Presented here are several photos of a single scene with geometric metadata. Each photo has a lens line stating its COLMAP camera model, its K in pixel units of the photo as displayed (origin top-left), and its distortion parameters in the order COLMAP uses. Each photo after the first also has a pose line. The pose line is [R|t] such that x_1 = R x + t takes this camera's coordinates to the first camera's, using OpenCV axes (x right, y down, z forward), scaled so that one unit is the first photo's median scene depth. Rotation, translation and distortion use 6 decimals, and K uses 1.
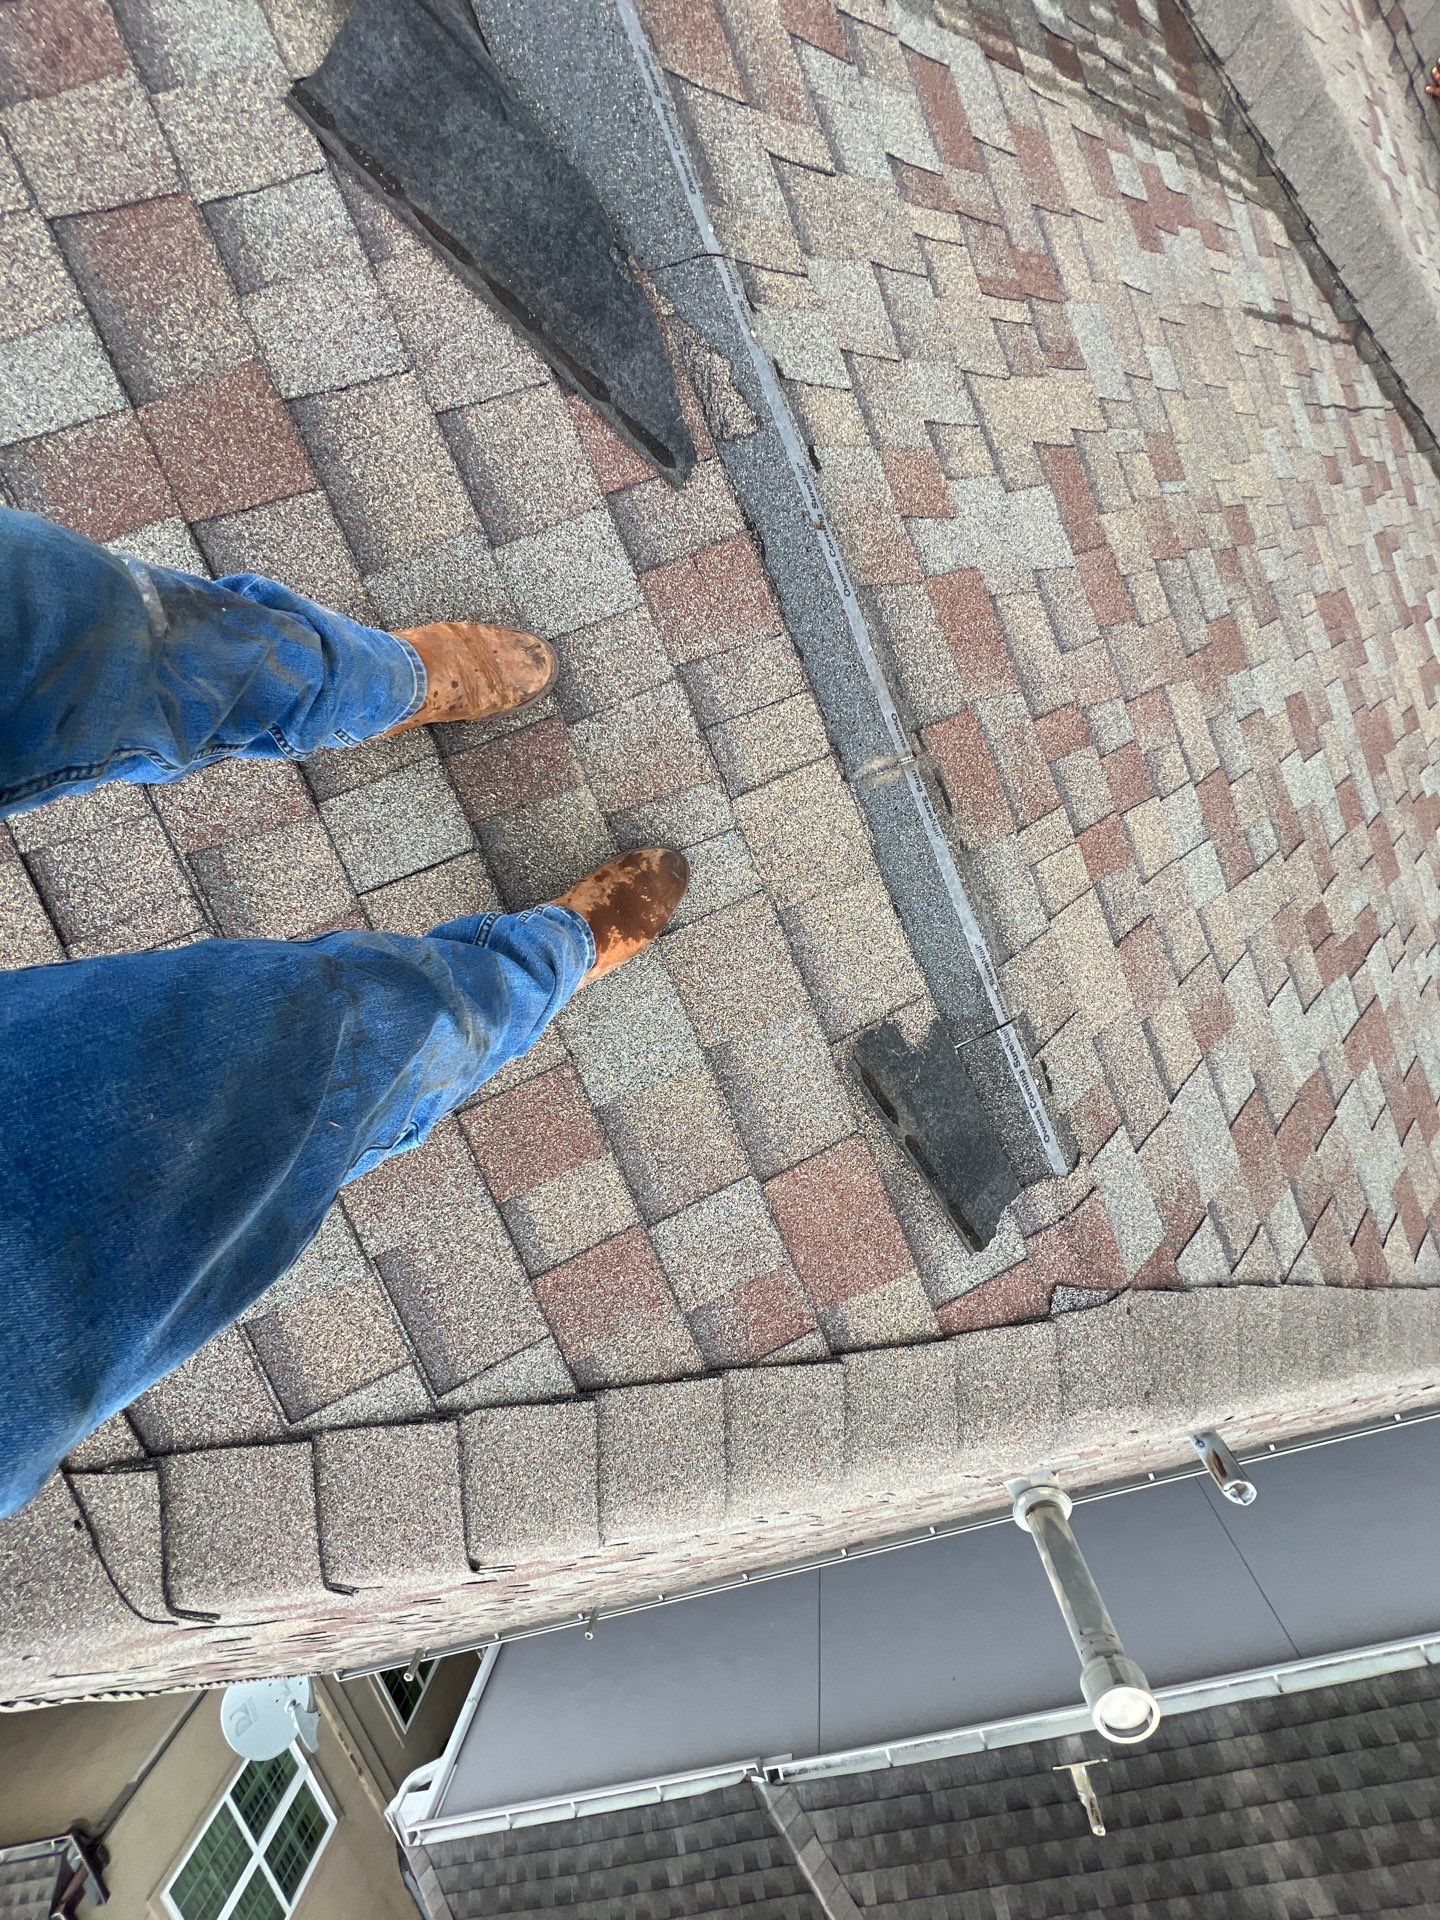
lens RADIAL K [[771.6, 0, 718.8], [0, 771.6, 945.5], [0, 0, 1]] dist [-0.003217, 0.000661]
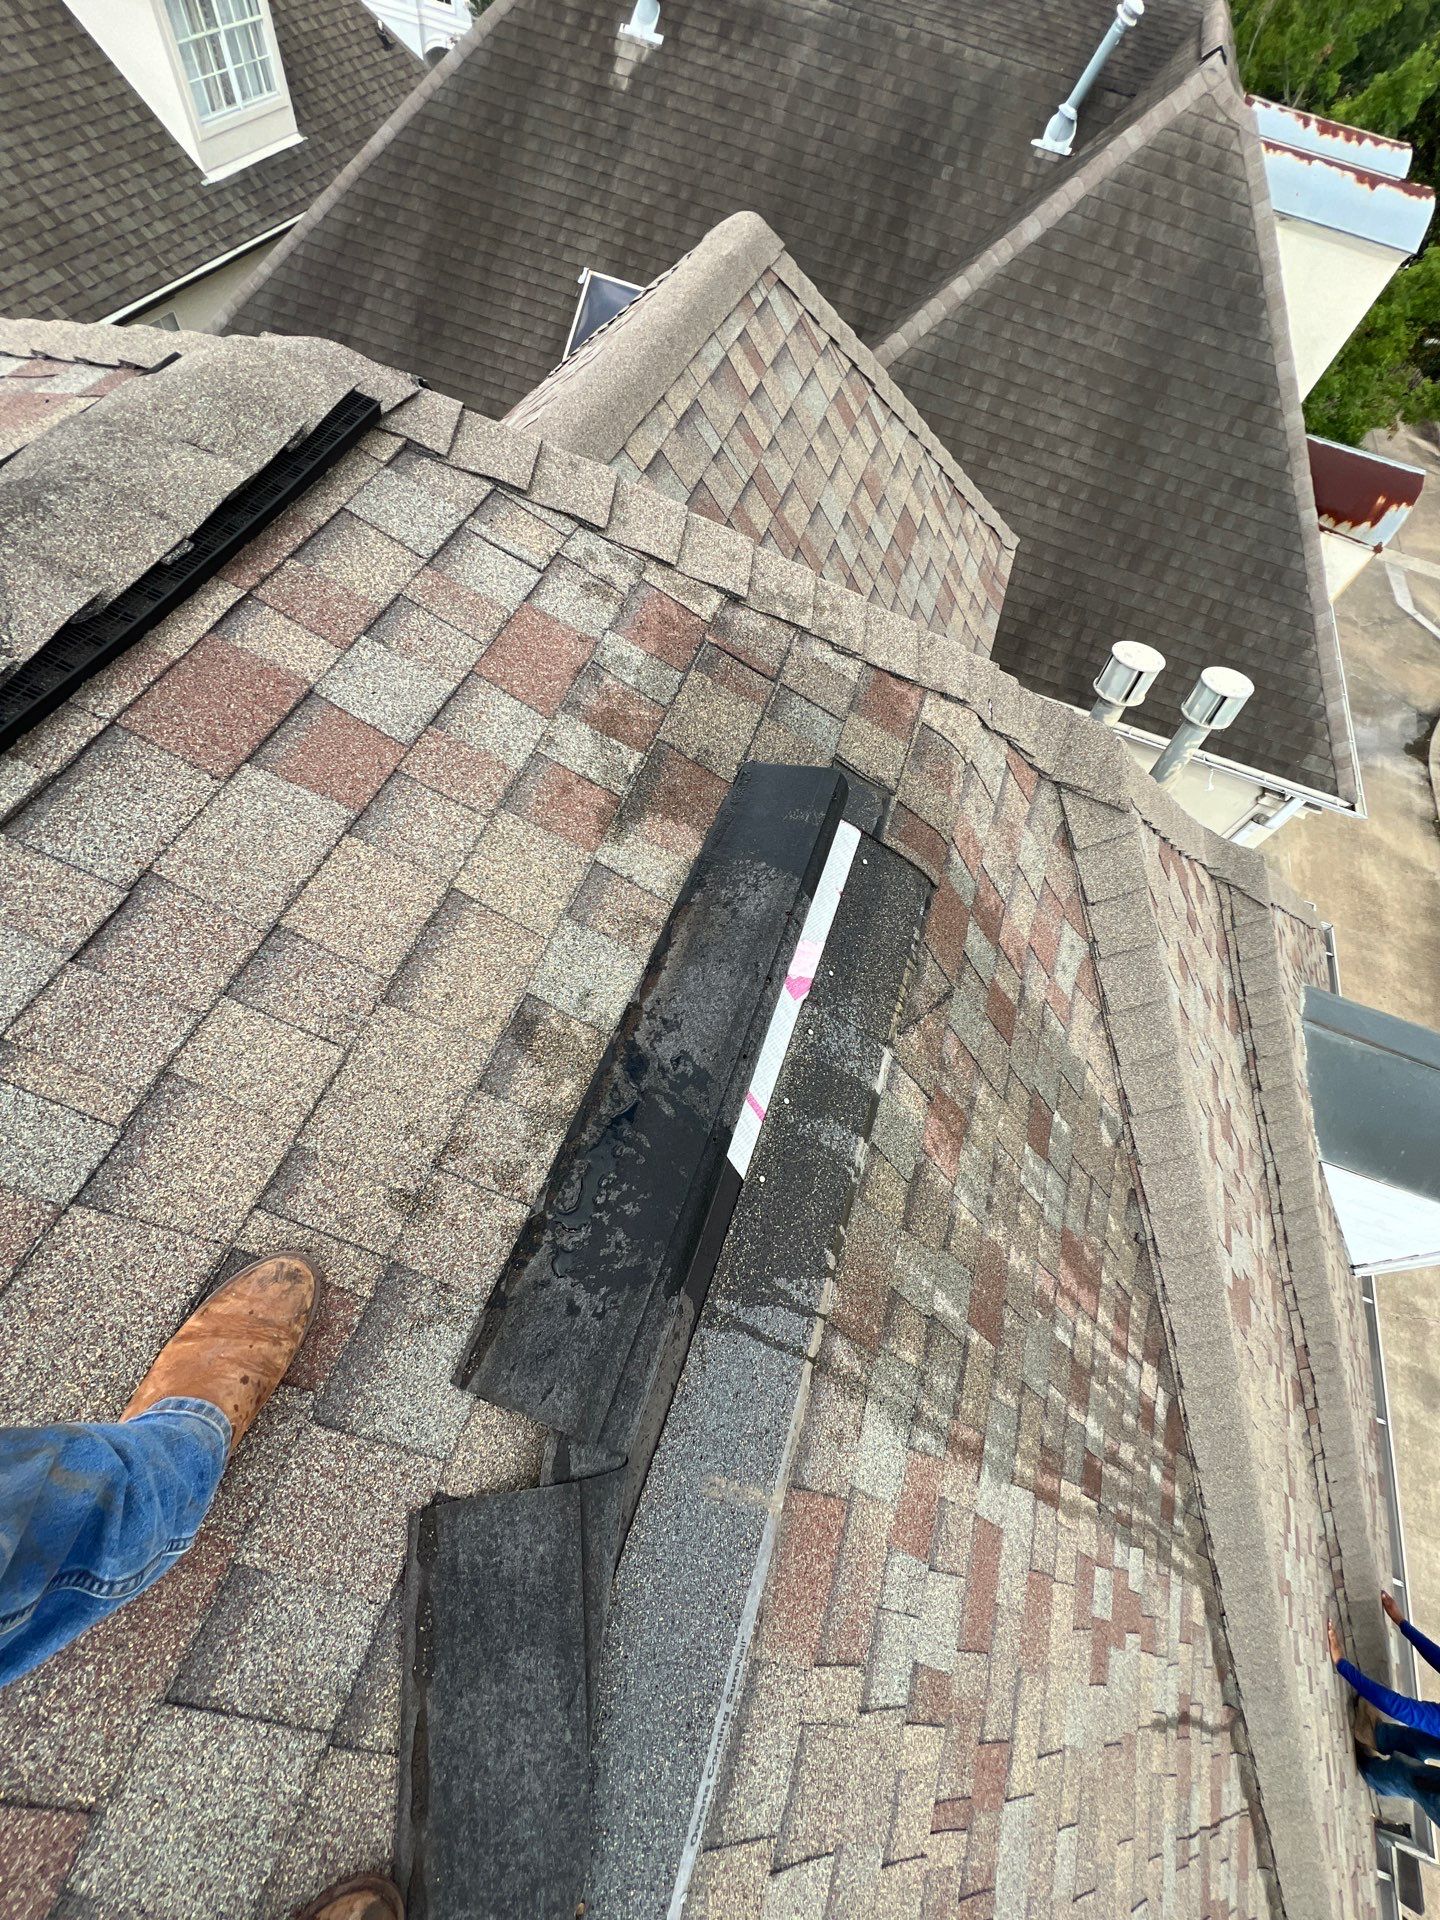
lens RADIAL K [[771.6, 0, 723.2], [0, 771.6, 954.9], [0, 0, 1]] dist [-0.003217, 0.000661]
pose [[0.725780, 0.677947, -0.116754, -0.543789], [-0.602276, 0.544185, -0.584059, -0.981270], [-0.332425, 0.494217, 0.803270, -0.166508]]
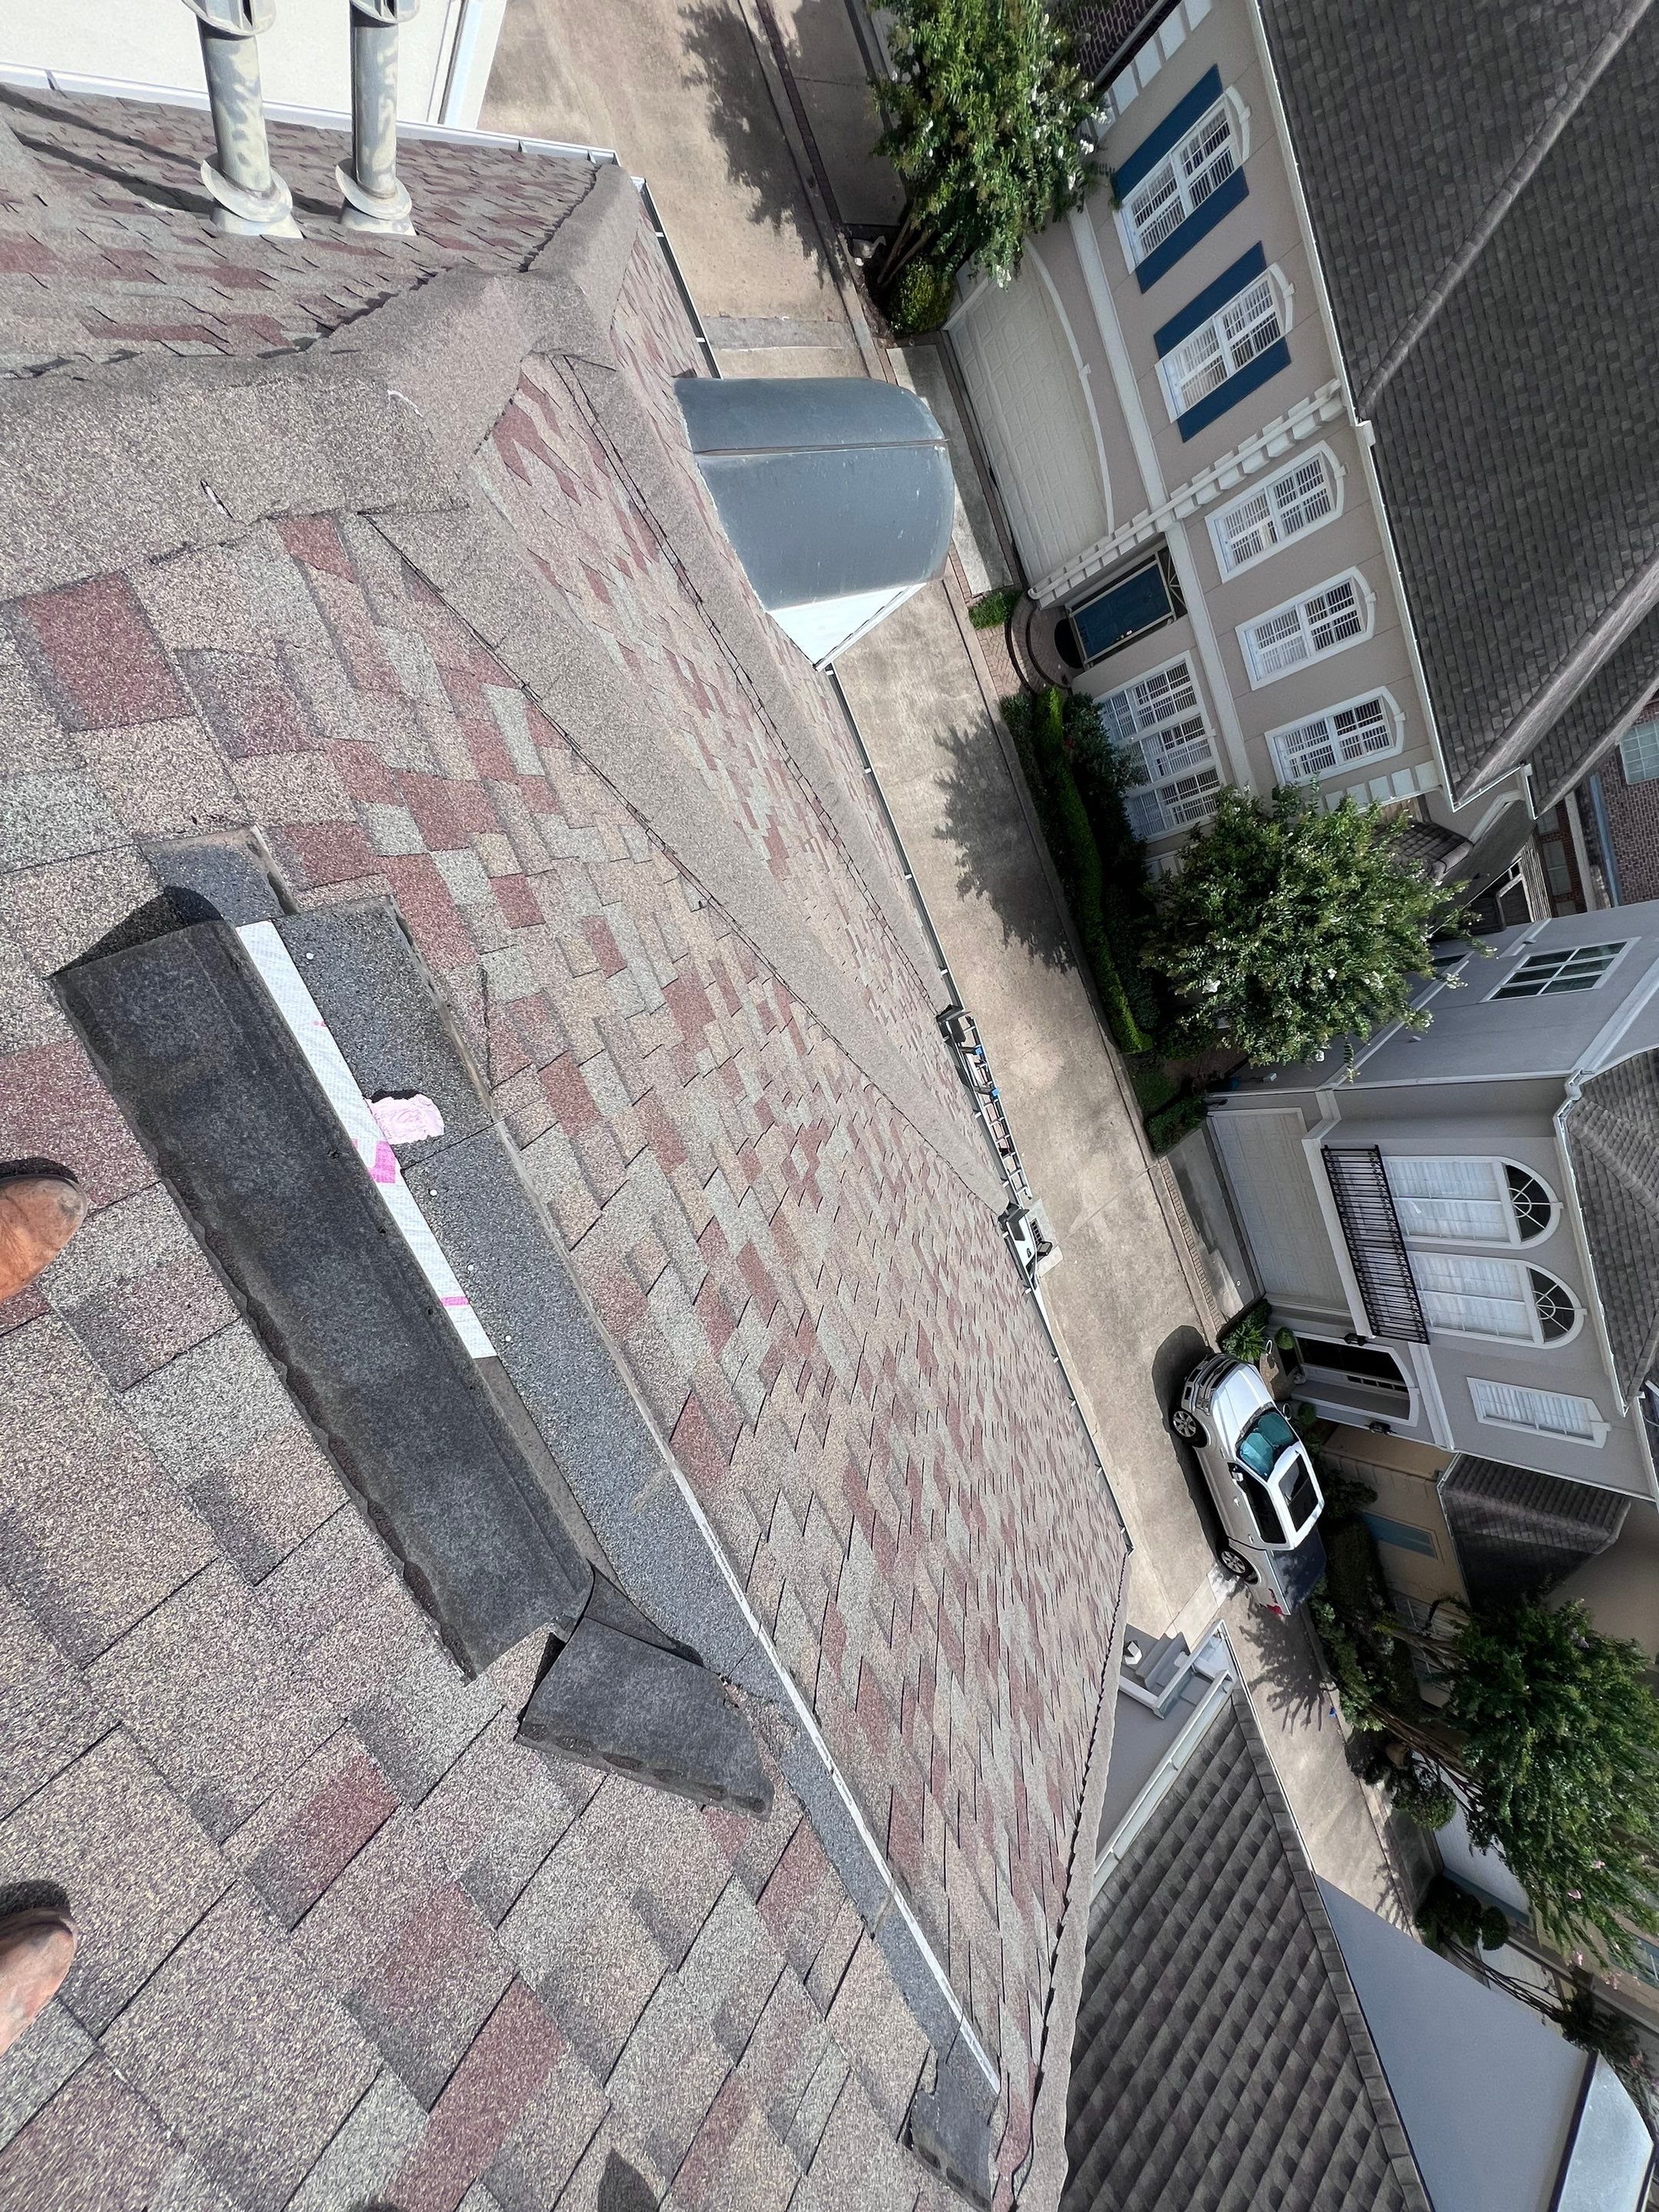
lens RADIAL K [[888.9, 0, 839.7], [0, 888.9, 1112.1], [0, 0, 1]] dist [-0.003217, 0.000661]
pose [[0.744900, -0.058062, 0.664645, -0.914635], [0.177267, 0.977623, -0.113269, -1.574215], [-0.643195, 0.202194, 0.738524, -0.527525]]
